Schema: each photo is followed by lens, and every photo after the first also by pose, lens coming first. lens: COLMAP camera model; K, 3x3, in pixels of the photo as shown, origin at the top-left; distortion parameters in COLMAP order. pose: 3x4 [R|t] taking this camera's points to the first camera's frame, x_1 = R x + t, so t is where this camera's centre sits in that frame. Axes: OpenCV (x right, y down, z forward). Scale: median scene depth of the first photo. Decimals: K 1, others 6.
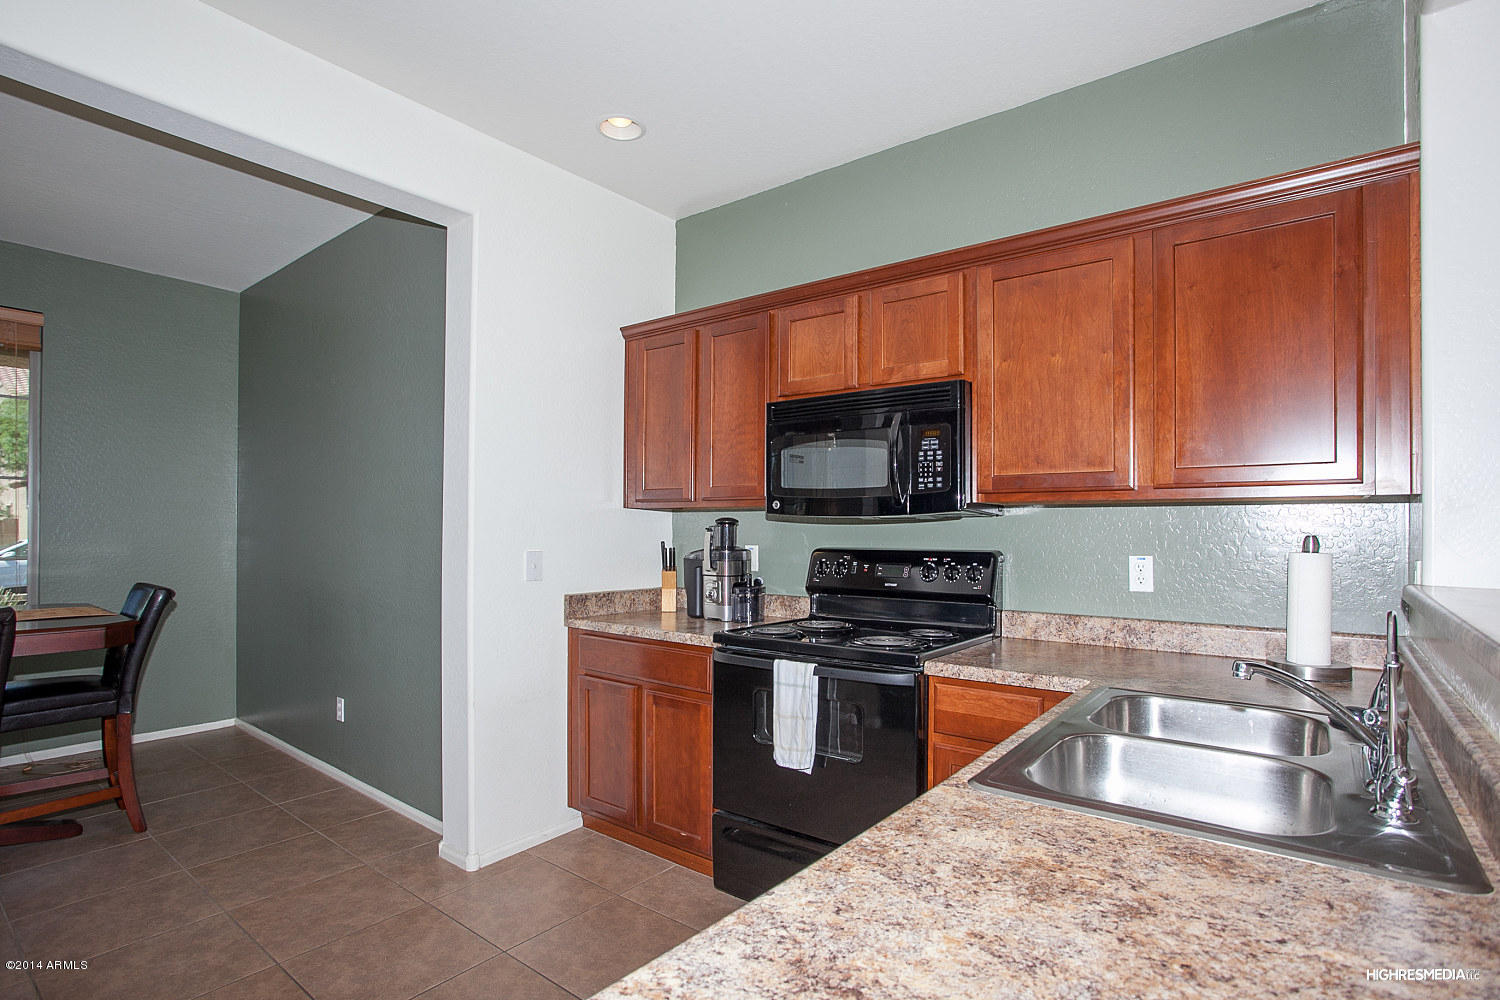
lens RADIAL K [[743.6, 0, 753.6], [0, 743.6, 507.7], [0, 0, 1]] dist [-0.070339, 0.039662]
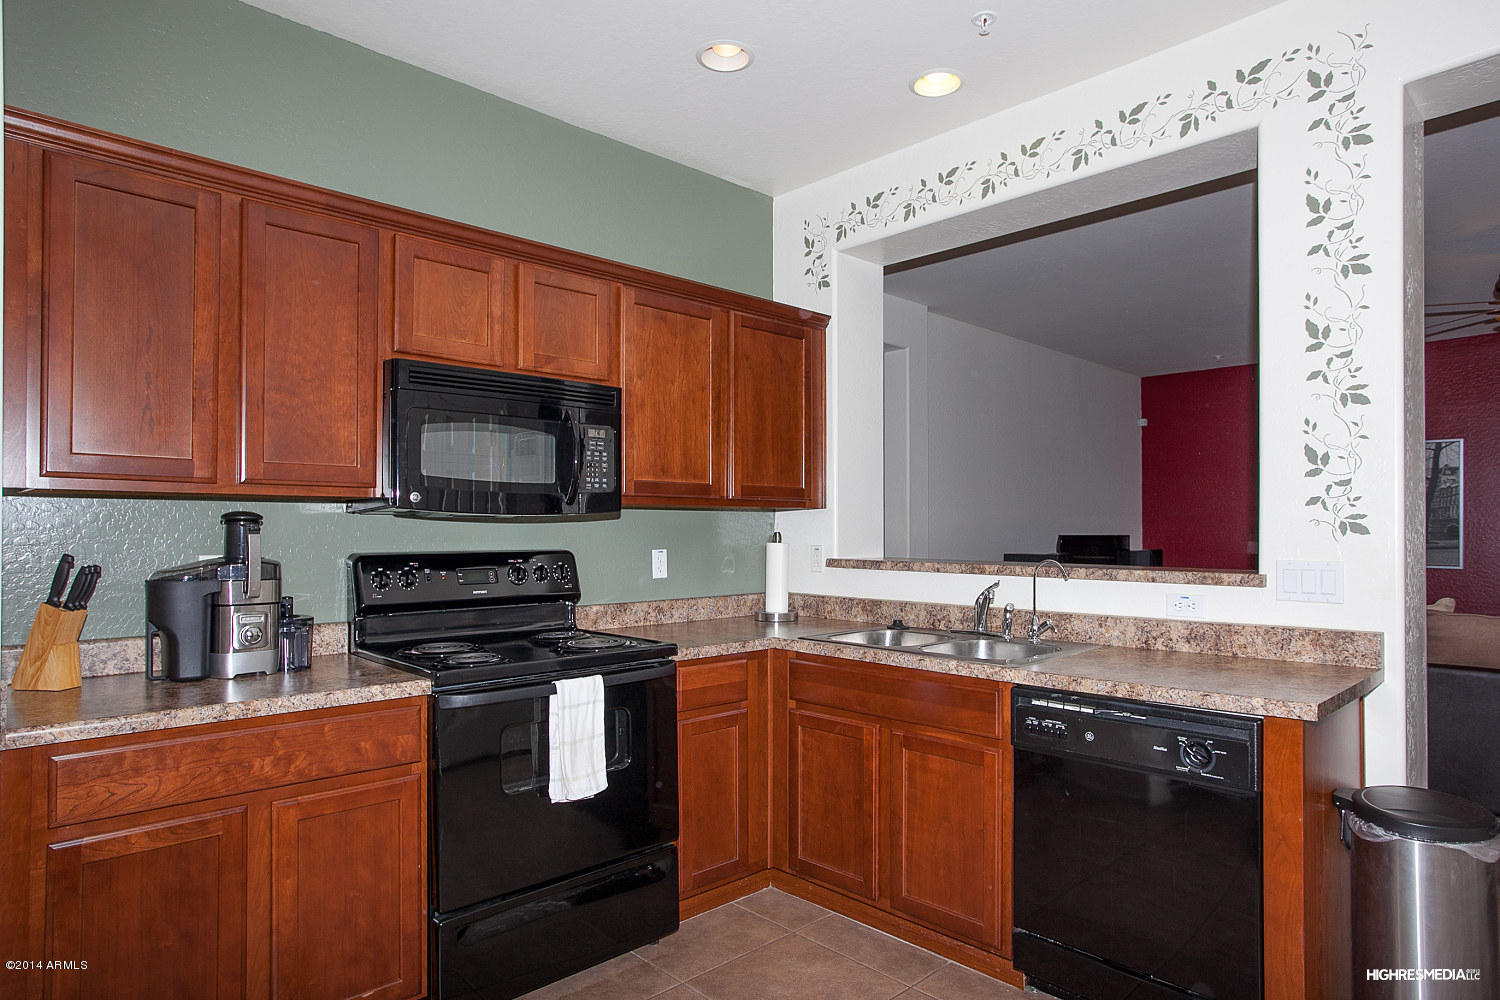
lens RADIAL K [[841.9, 0, 754.5], [0, 841.9, 509.6], [0, 0, 1]] dist [-0.052176, 0.044470]
pose [[0.169210, 0.019112, 0.985395, -0.852759], [-0.026602, 0.999536, -0.014818, 0.013727], [-0.985221, -0.023706, 0.169640, 0.589458]]
